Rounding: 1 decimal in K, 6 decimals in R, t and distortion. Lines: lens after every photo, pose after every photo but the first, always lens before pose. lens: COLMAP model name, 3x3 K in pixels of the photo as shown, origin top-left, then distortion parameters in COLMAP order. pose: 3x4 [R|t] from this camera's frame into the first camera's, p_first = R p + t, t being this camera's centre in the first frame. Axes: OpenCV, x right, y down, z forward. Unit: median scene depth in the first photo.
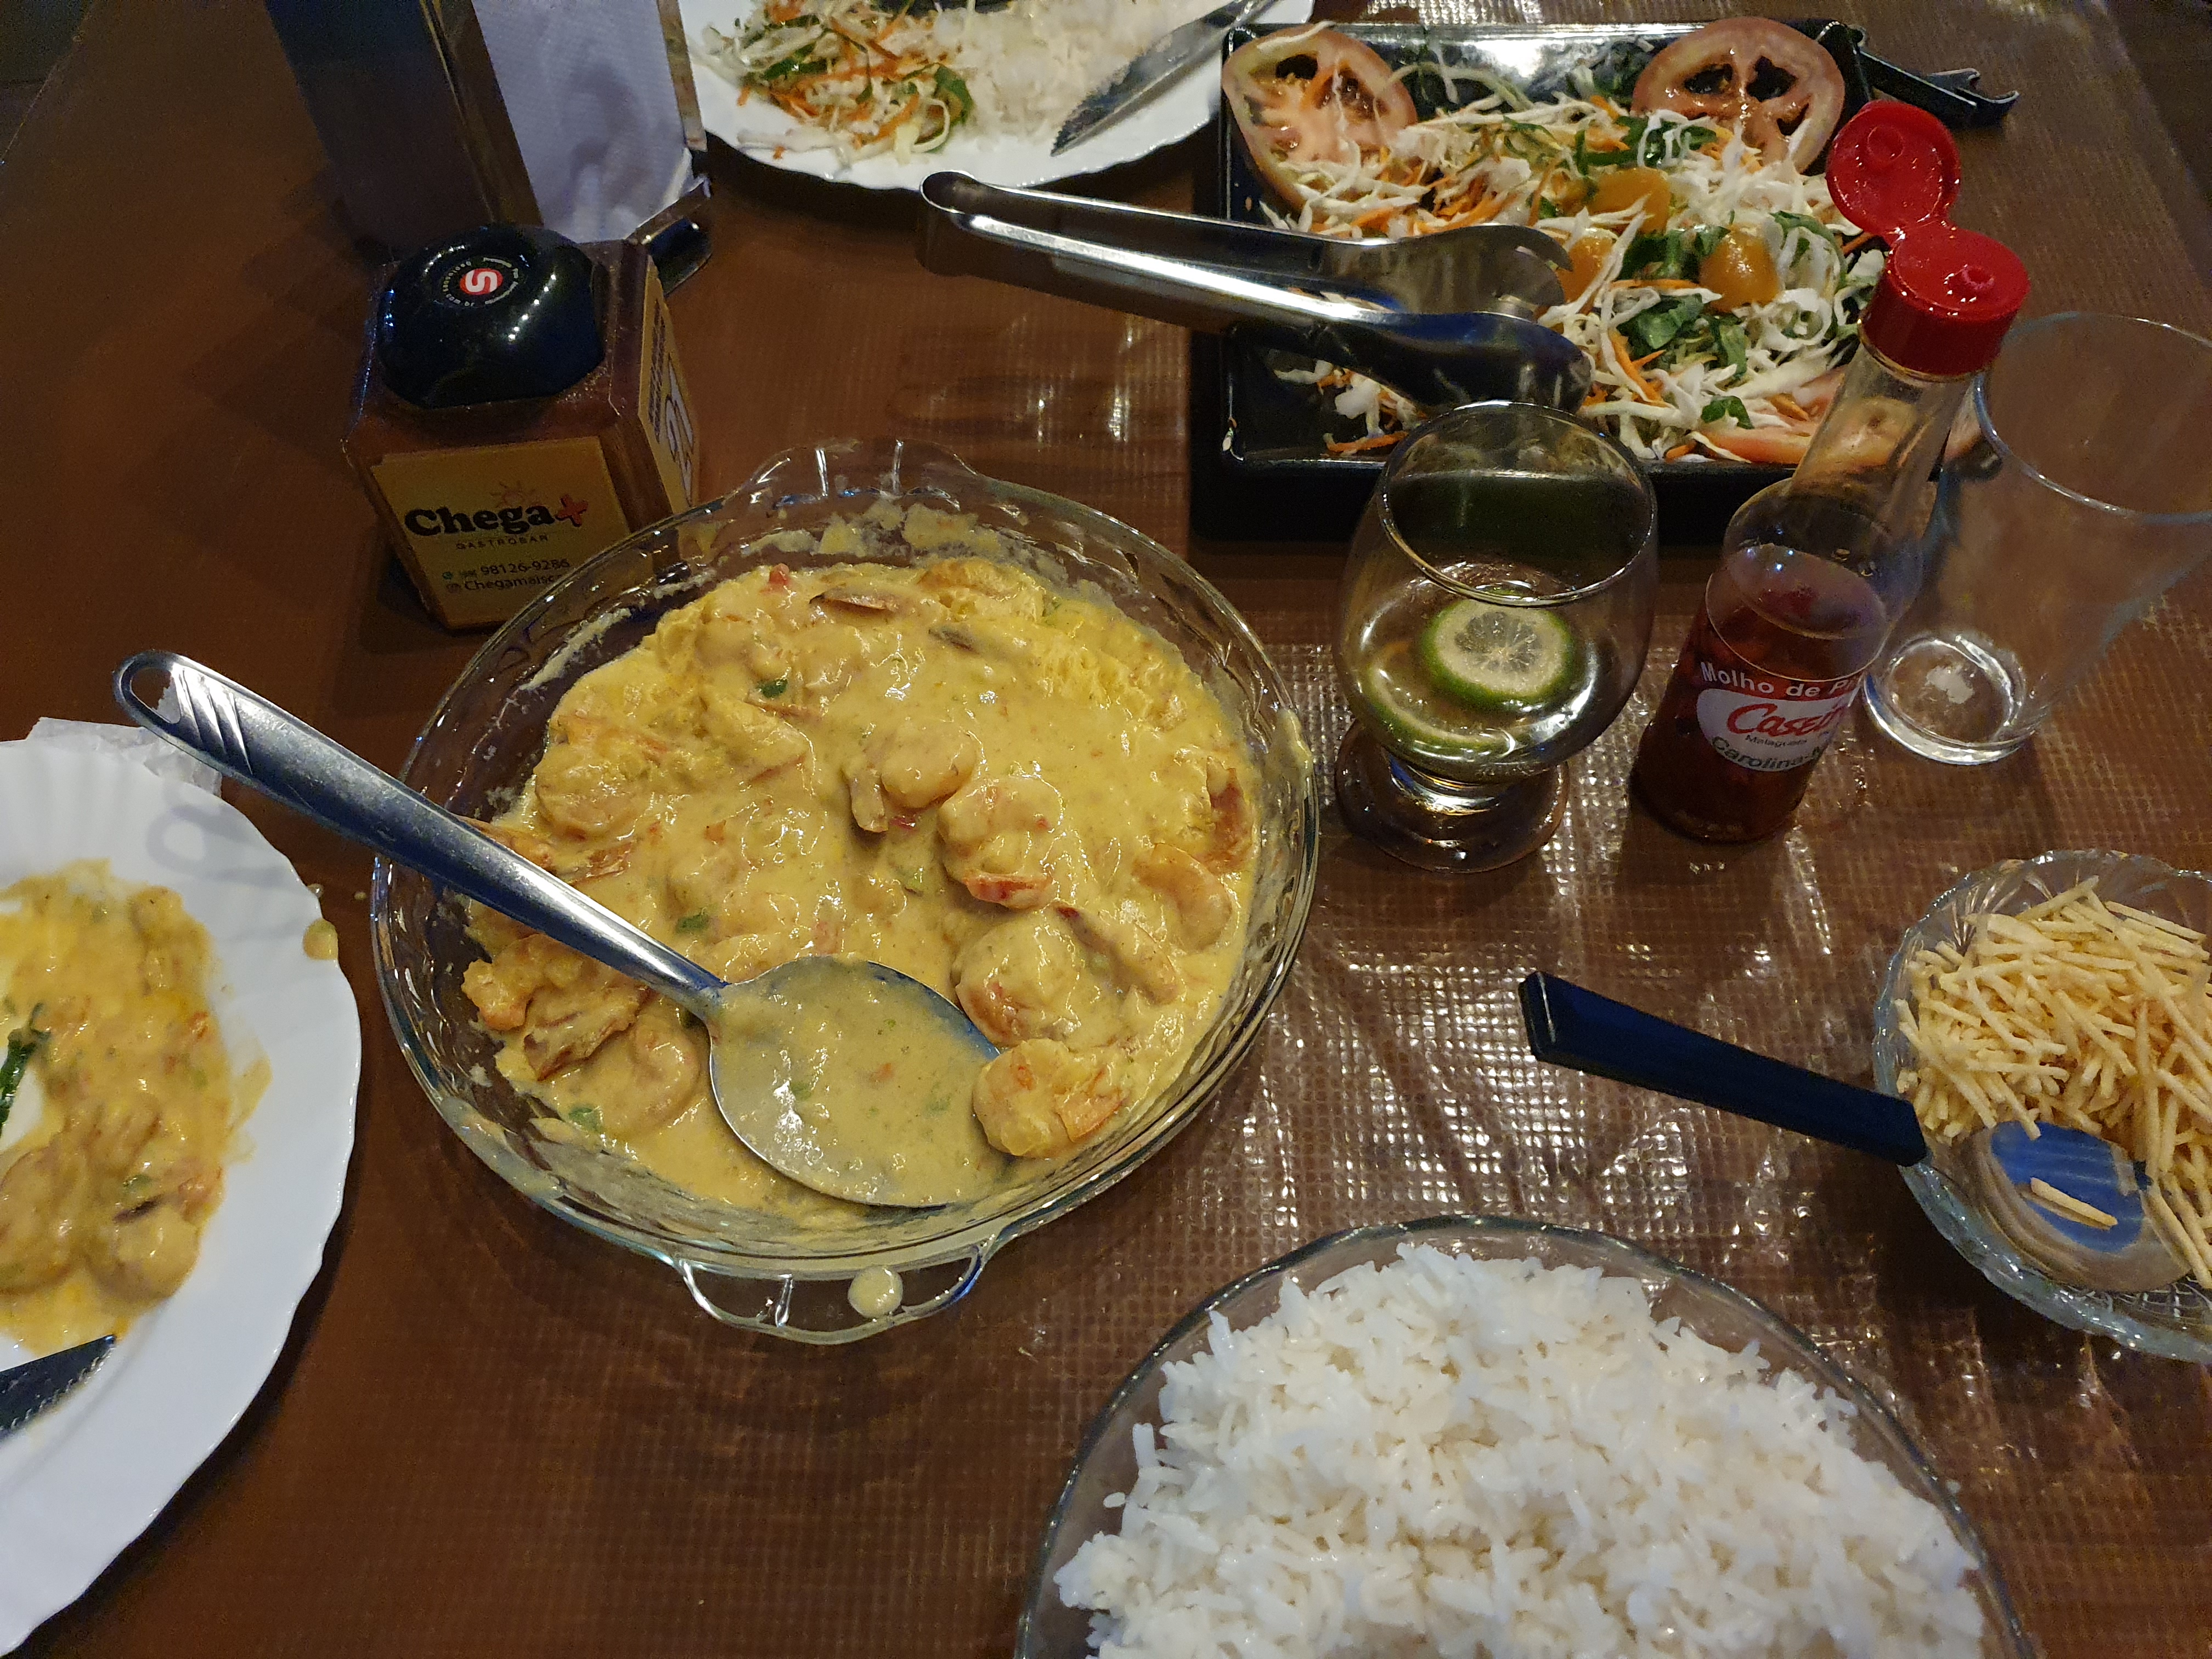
lens RADIAL K [[1657.7, 0, 1106.0], [0, 1657.7, 829.5], [0, 0, 1]] dist [-0.006163, -0.001525]
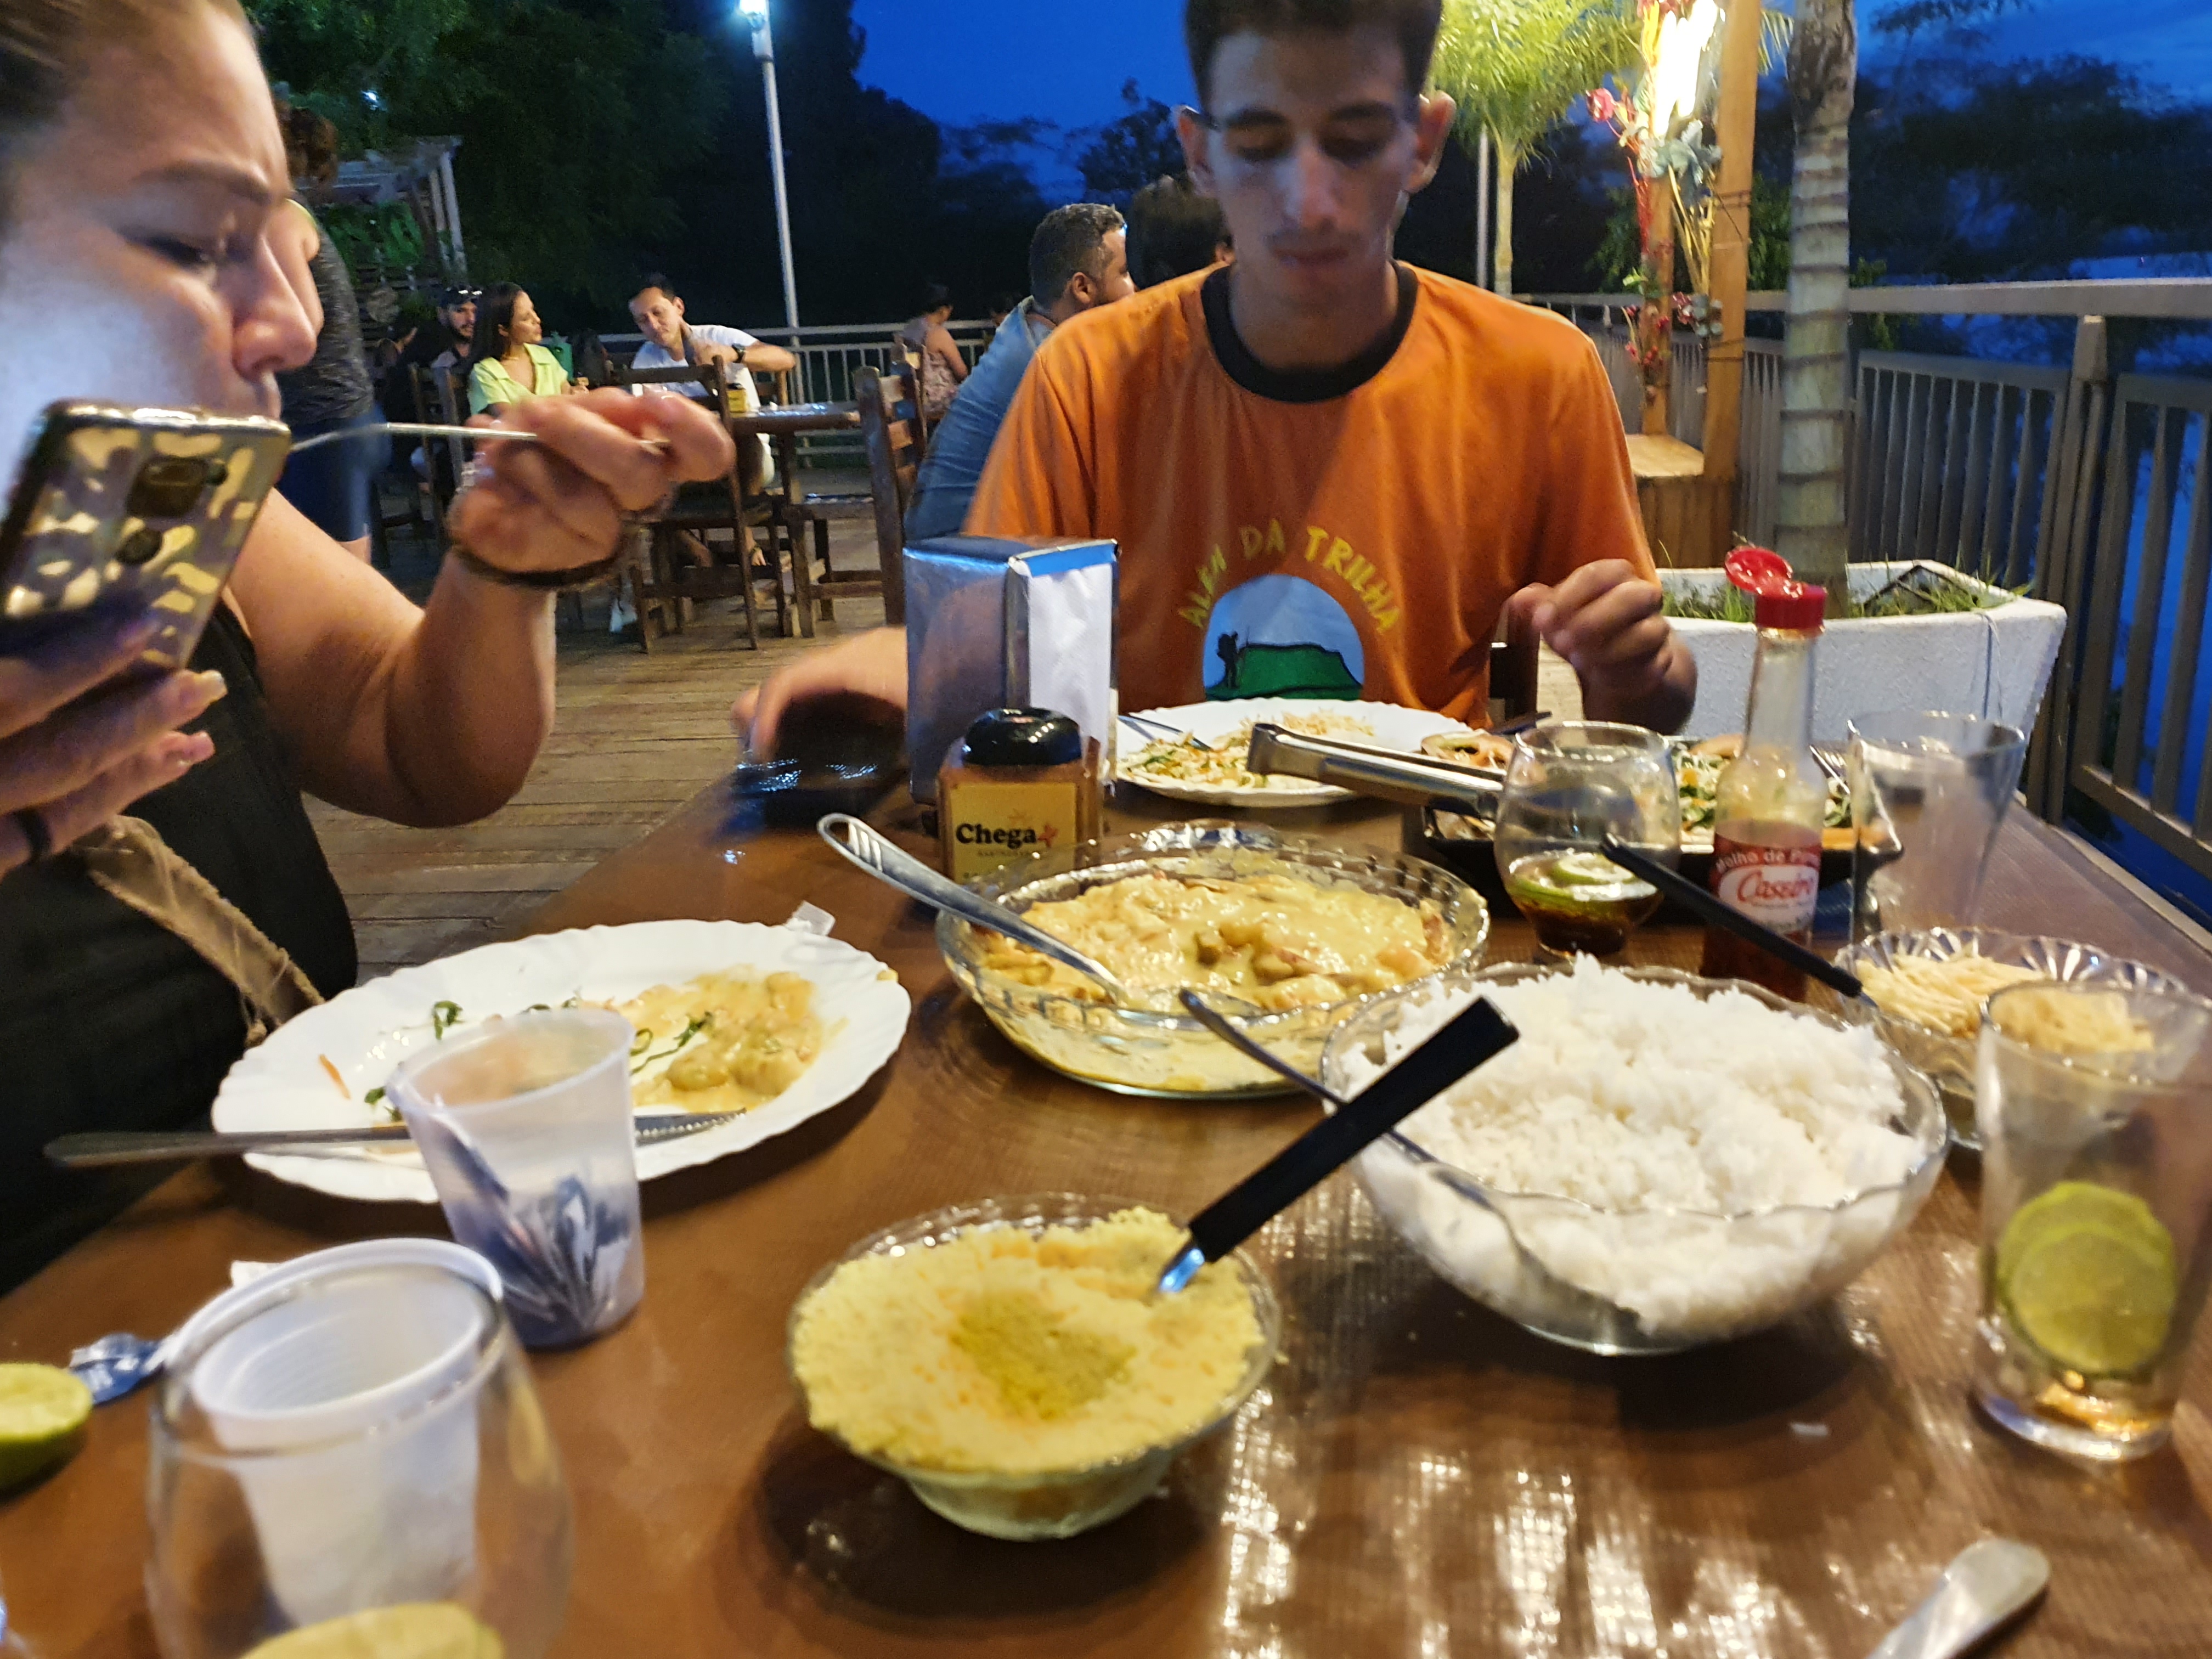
lens RADIAL K [[1657.7, 0, 1106.0], [0, 1657.7, 829.5], [0, 0, 1]] dist [-0.006163, -0.001525]
pose [[0.991532, 0.009290, -0.129530, -0.032592], [-0.096123, 0.723175, -0.683943, 1.008873], [0.087319, 0.690603, 0.717944, -0.266338]]
